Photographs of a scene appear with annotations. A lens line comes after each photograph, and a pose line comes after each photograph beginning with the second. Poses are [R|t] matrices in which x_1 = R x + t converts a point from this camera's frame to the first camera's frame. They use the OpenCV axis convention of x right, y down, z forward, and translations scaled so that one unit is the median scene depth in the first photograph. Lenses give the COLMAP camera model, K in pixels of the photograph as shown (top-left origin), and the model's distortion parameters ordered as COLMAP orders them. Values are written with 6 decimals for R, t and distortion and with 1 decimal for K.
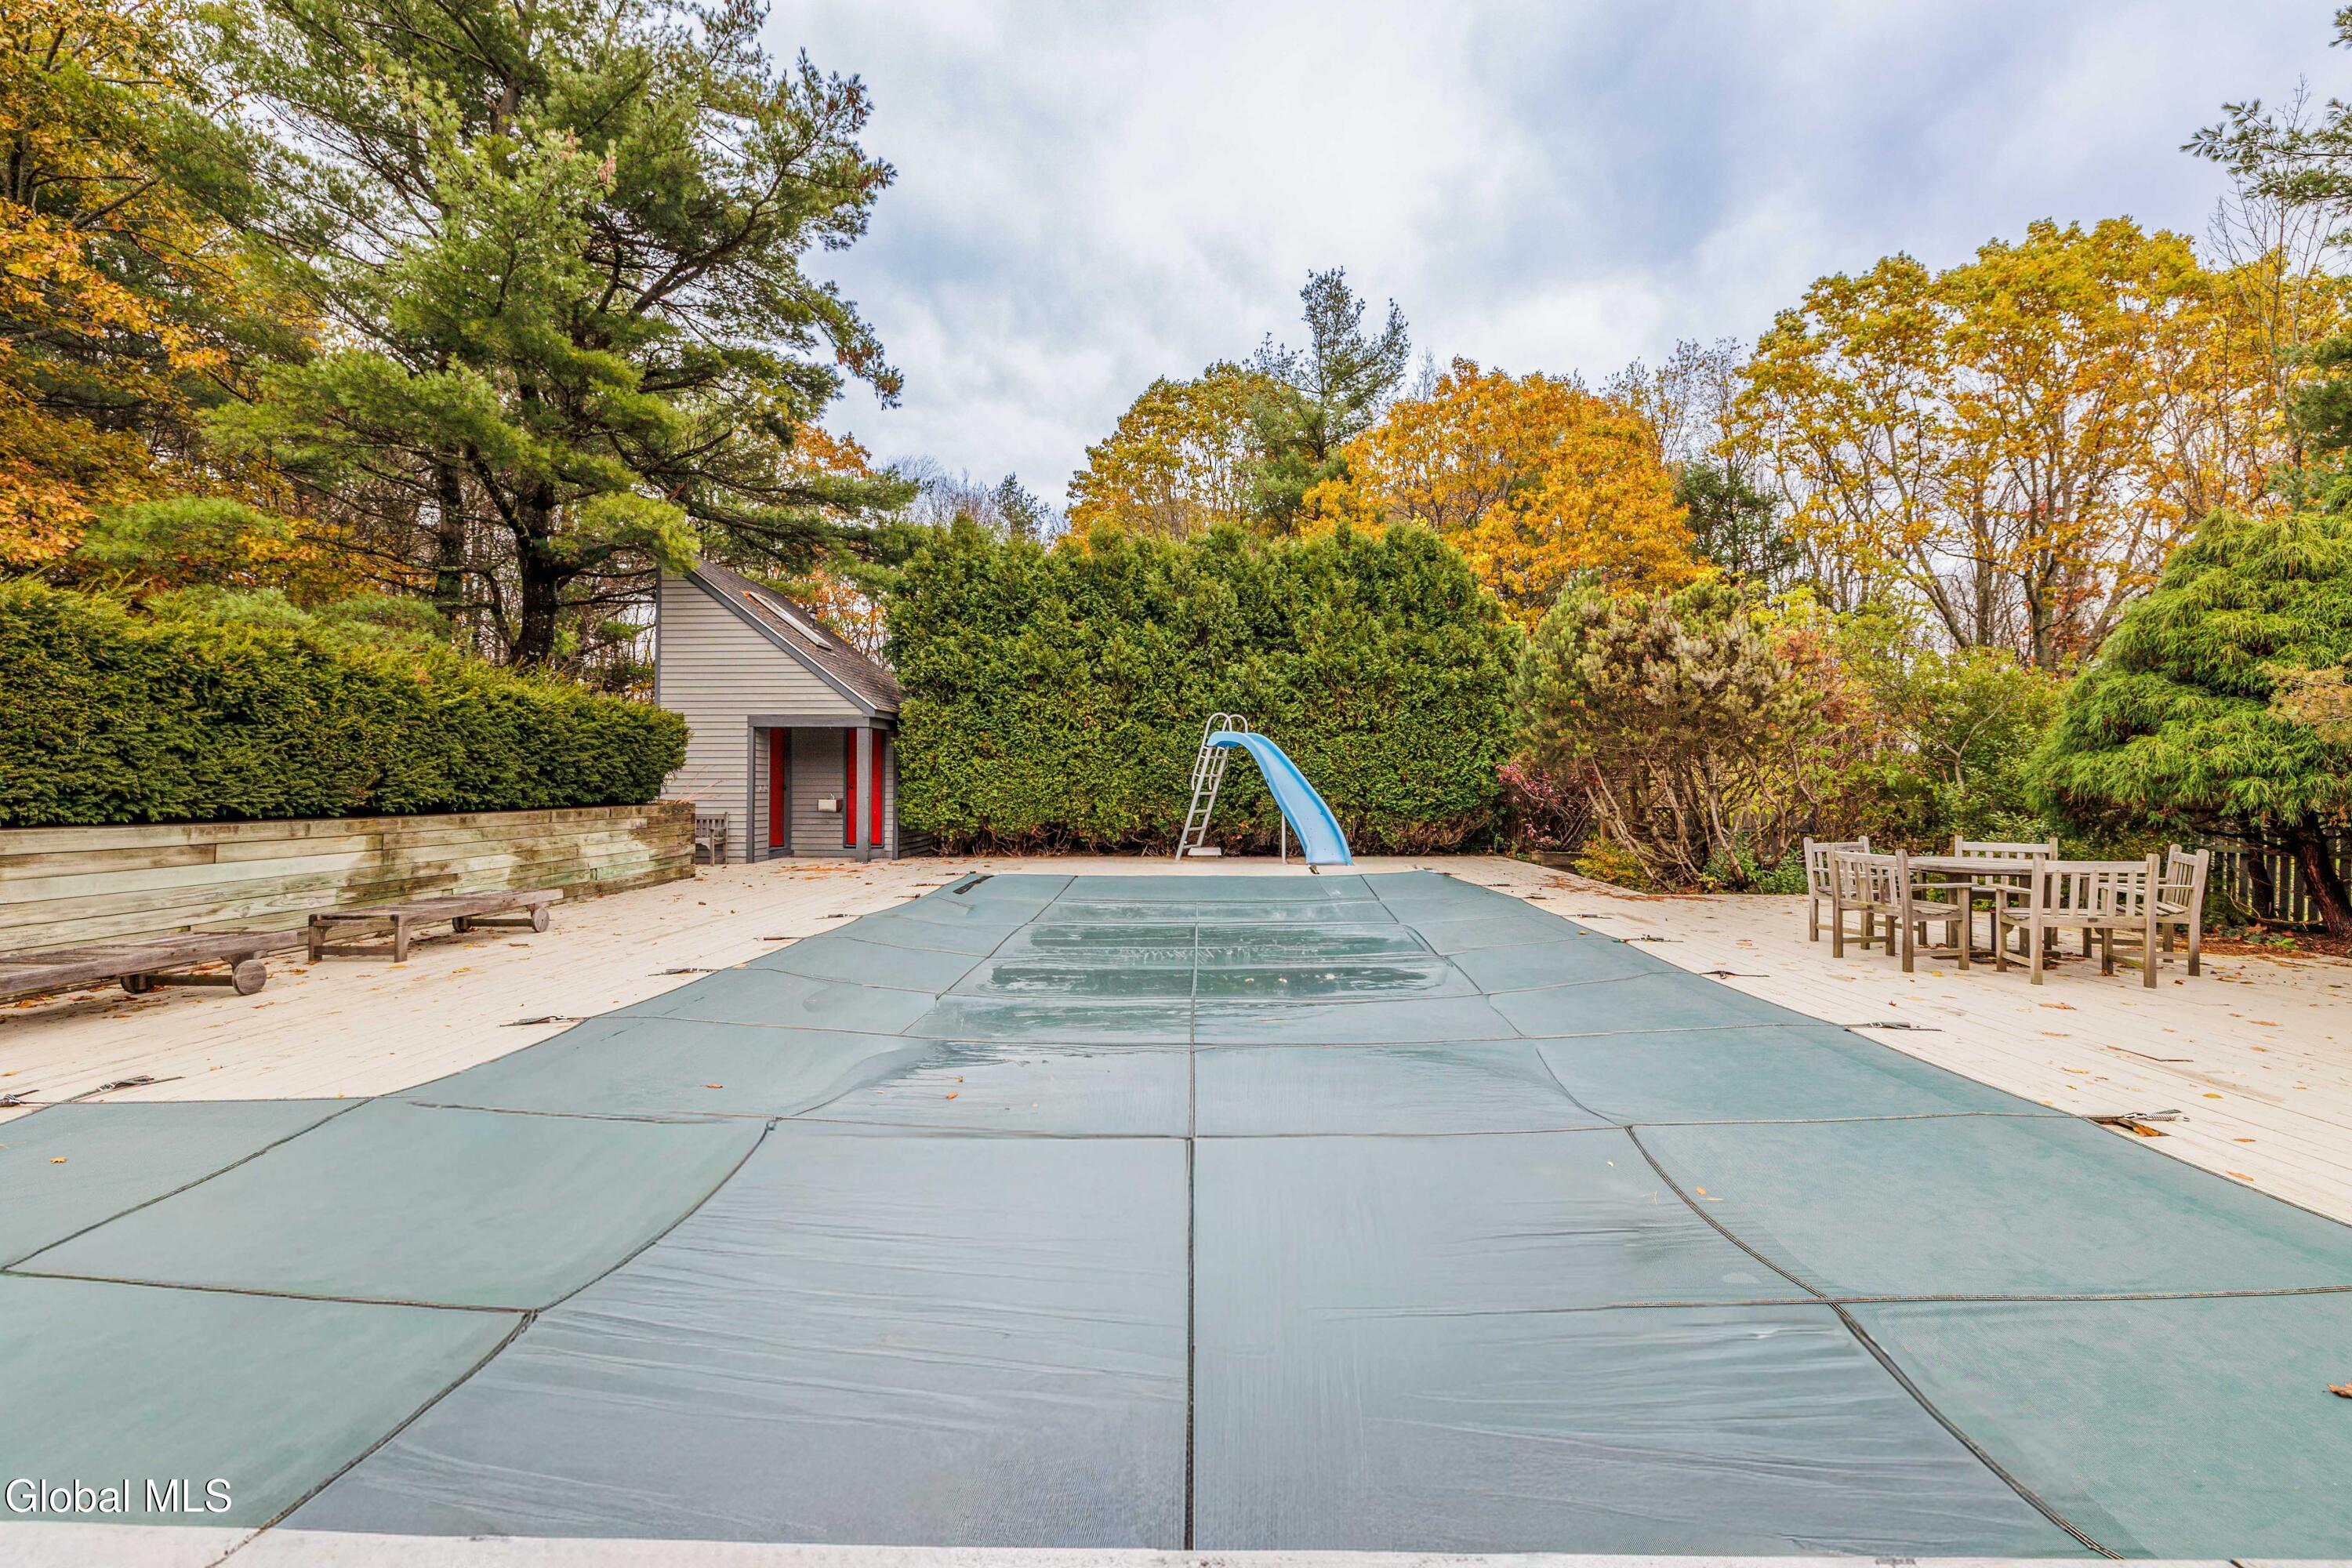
lens RADIAL K [[1076.2, 0, 1171.6], [0, 1076.2, 794.8], [0, 0, 1]] dist [0.000794, 0.000090]
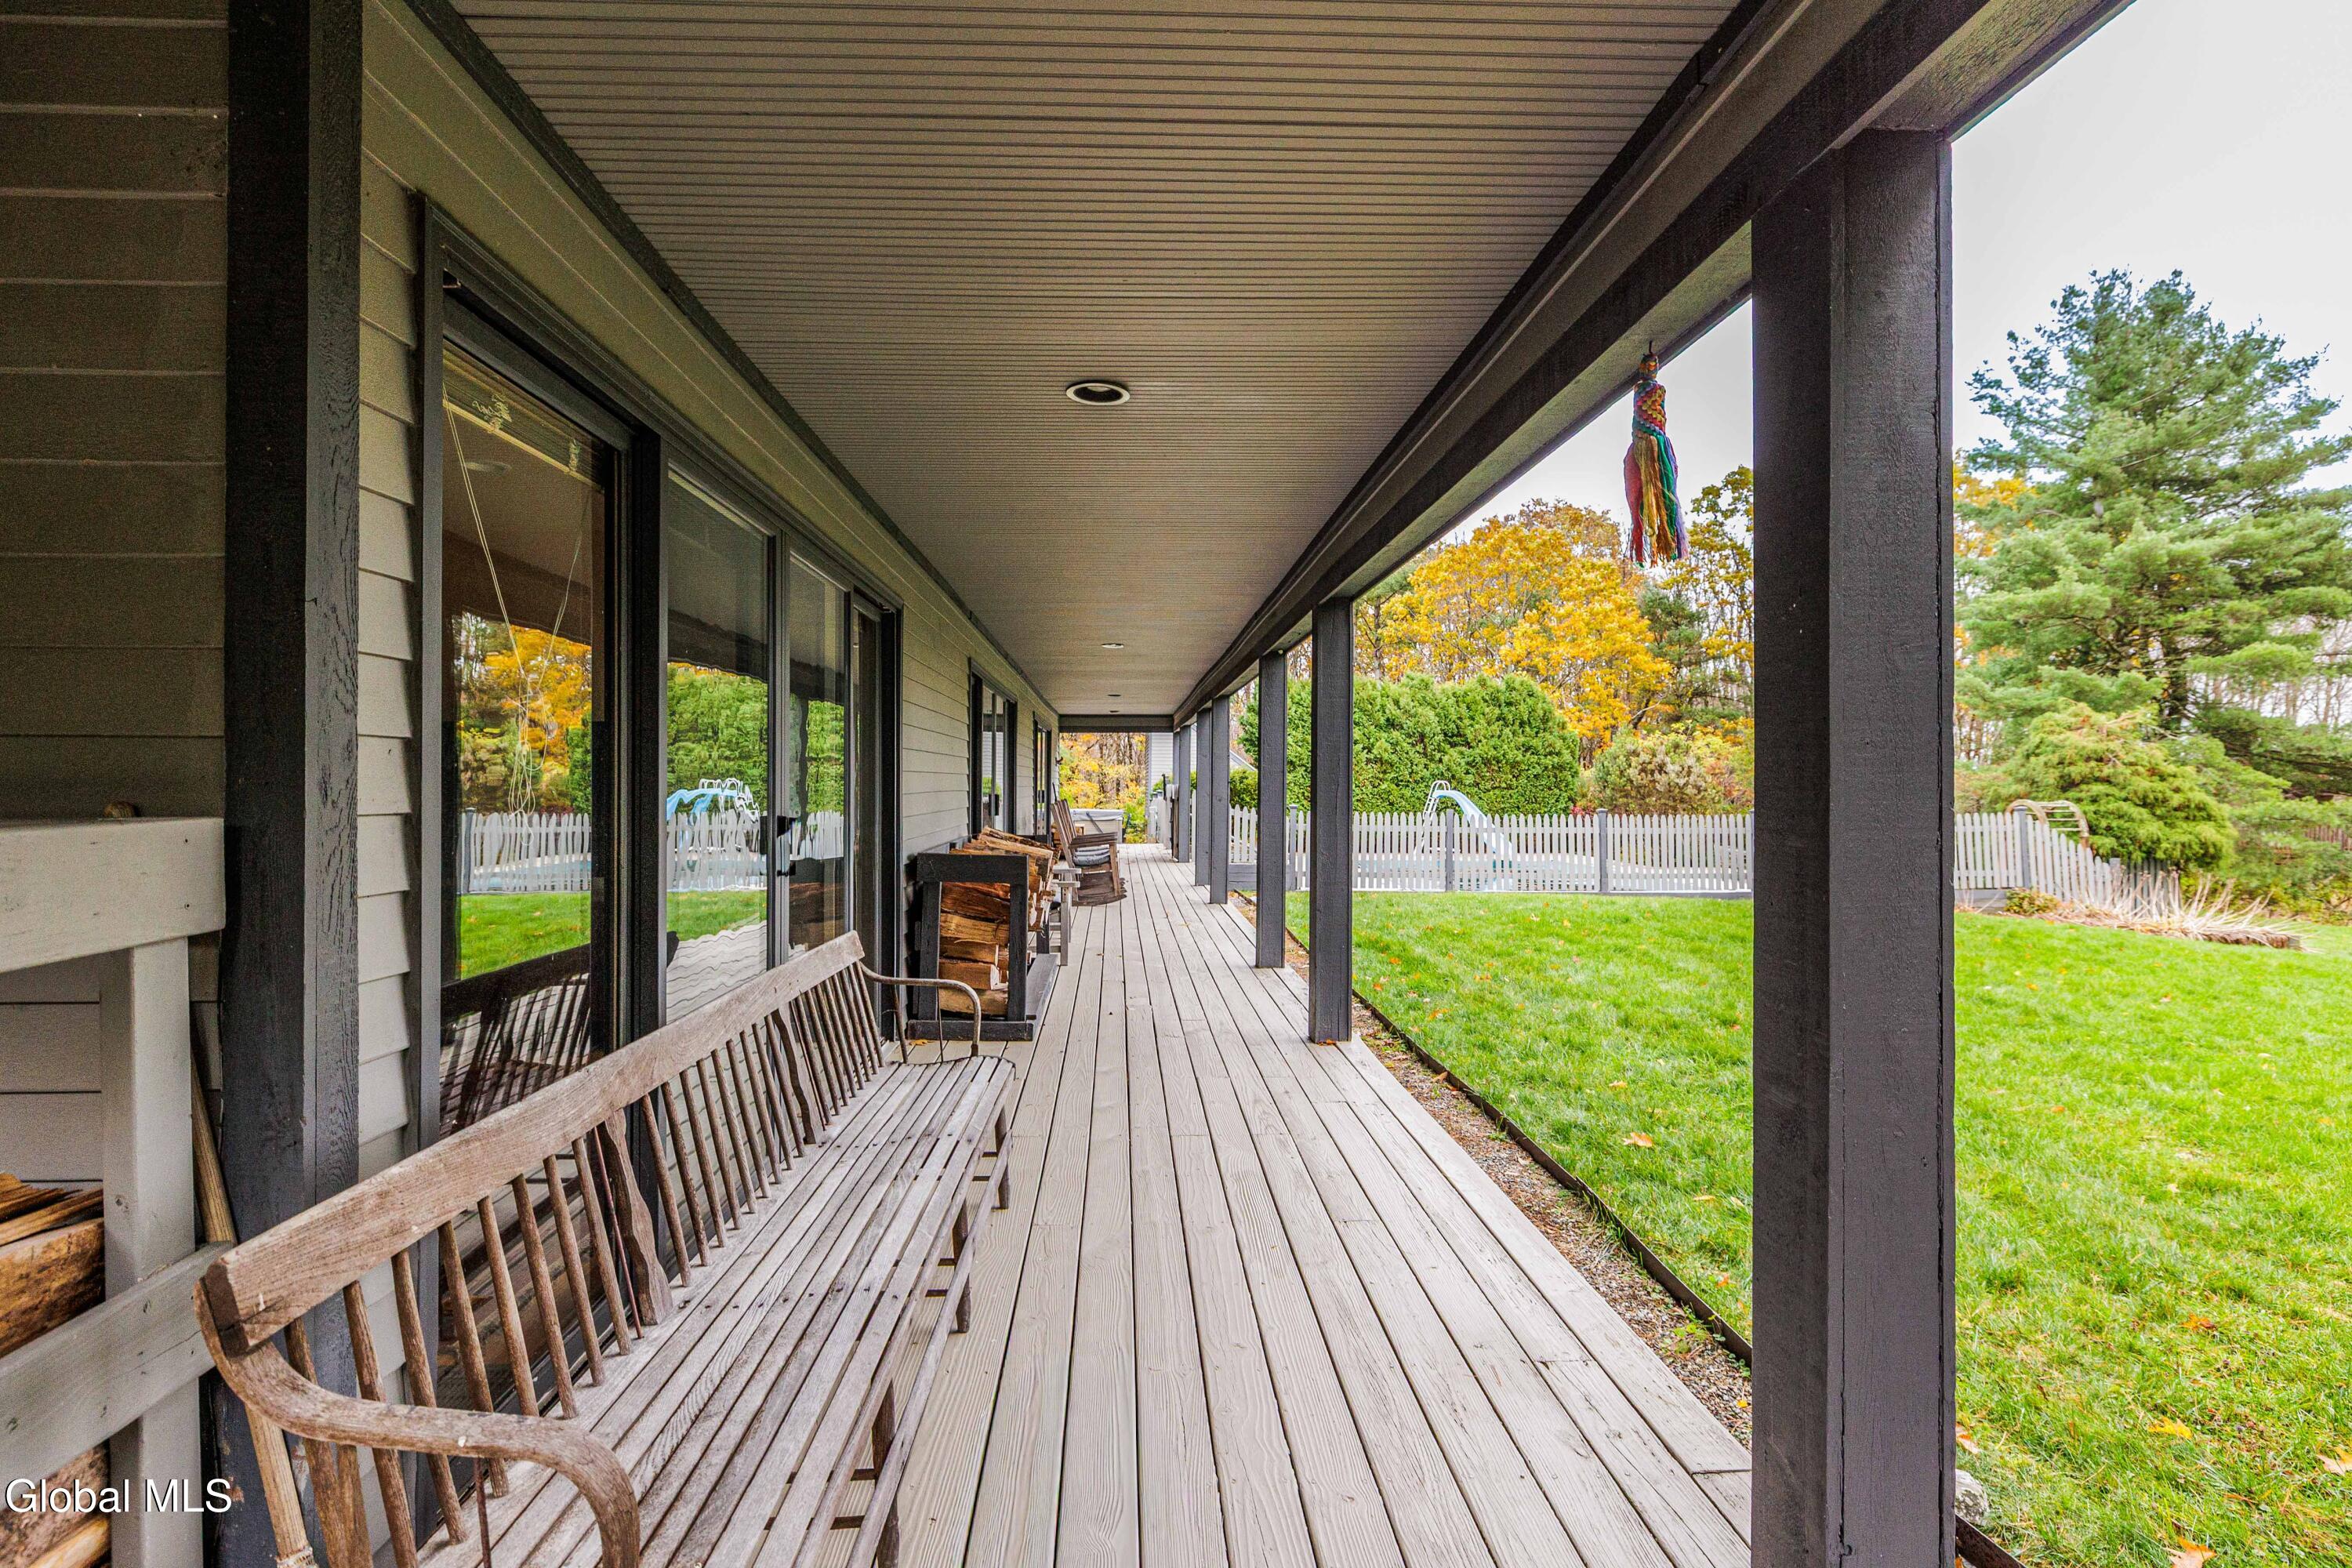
lens RADIAL K [[1160.3, 0, 1172.7], [0, 1160.3, 784.3], [0, 0, 1]] dist [-0.000034, -0.000072]
pose [[0.996809, 0.006021, 0.079599, -0.591706], [-0.005254, 0.999938, -0.009847, -0.043915], [-0.079653, 0.009397, 0.996778, -1.059095]]
